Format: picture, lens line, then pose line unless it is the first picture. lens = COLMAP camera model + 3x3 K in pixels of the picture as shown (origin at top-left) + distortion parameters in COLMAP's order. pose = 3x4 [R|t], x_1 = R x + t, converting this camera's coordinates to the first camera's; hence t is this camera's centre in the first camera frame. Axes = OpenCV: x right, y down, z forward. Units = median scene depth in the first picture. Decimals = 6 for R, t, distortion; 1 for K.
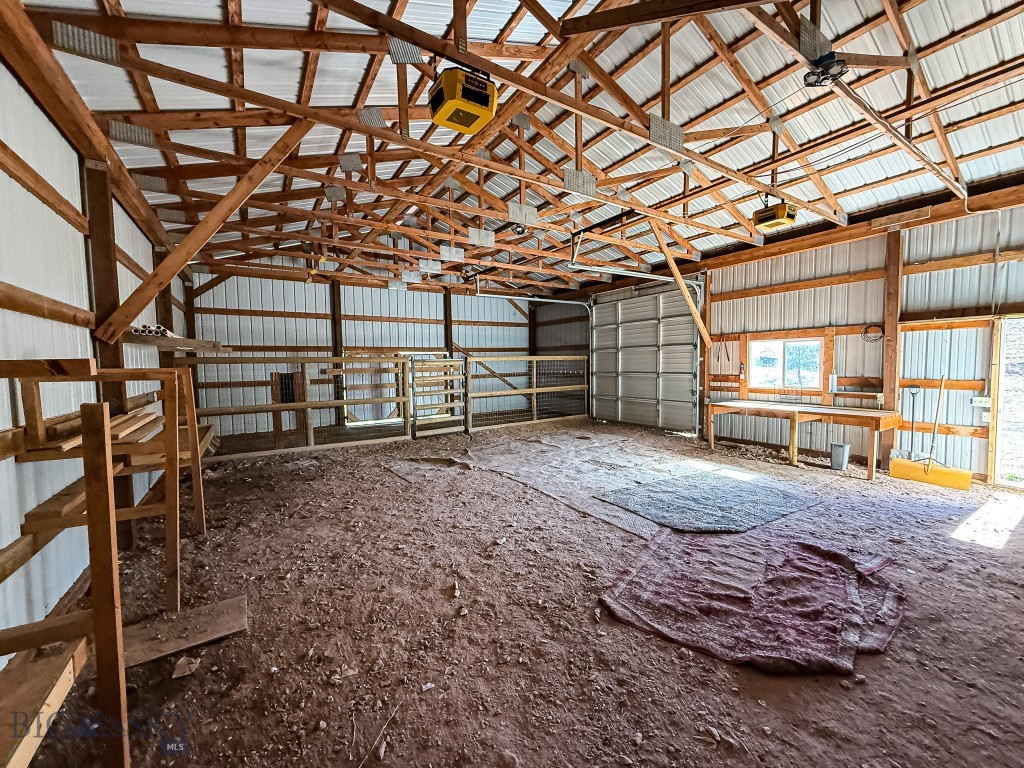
lens RADIAL K [[408.5, 0, 512.1], [0, 408.5, 383.9], [0, 0, 1]] dist [-0.000653, -0.000021]
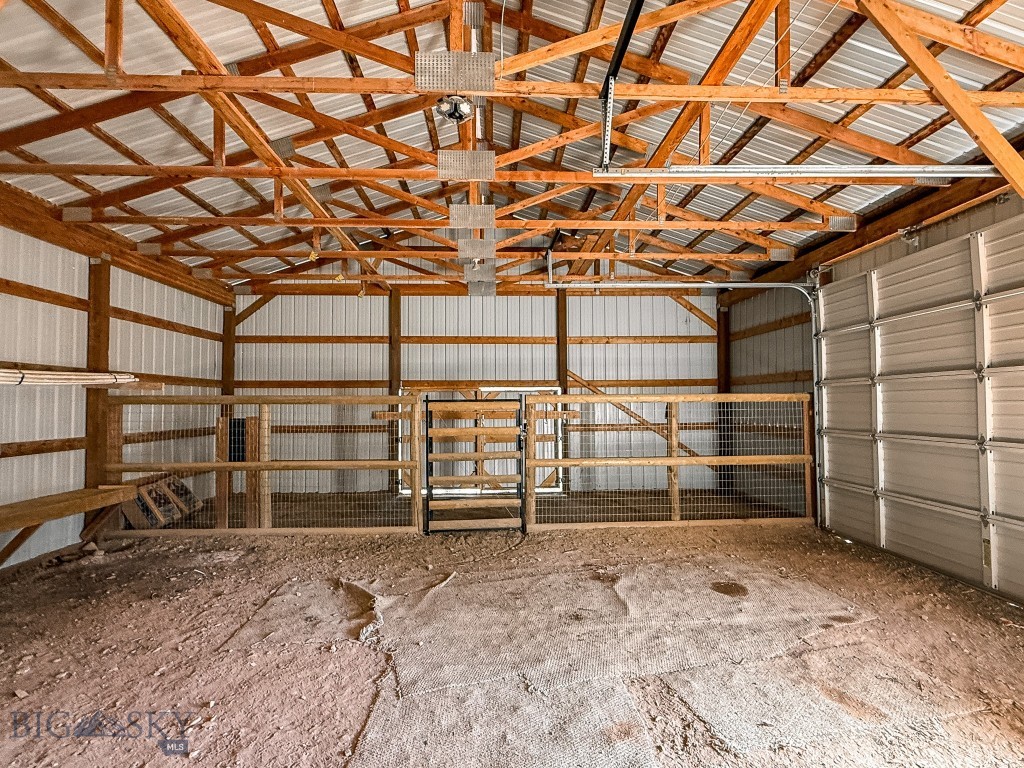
lens RADIAL K [[515.4, 0, 511.7], [0, 515.4, 386.7], [0, 0, 1]] dist [0.007176, 0.000688]
pose [[0.857750, -0.007061, -0.514019, 0.205746], [-0.034909, 0.996798, -0.071944, -0.022769], [0.512880, 0.079654, 0.854757, 0.325745]]
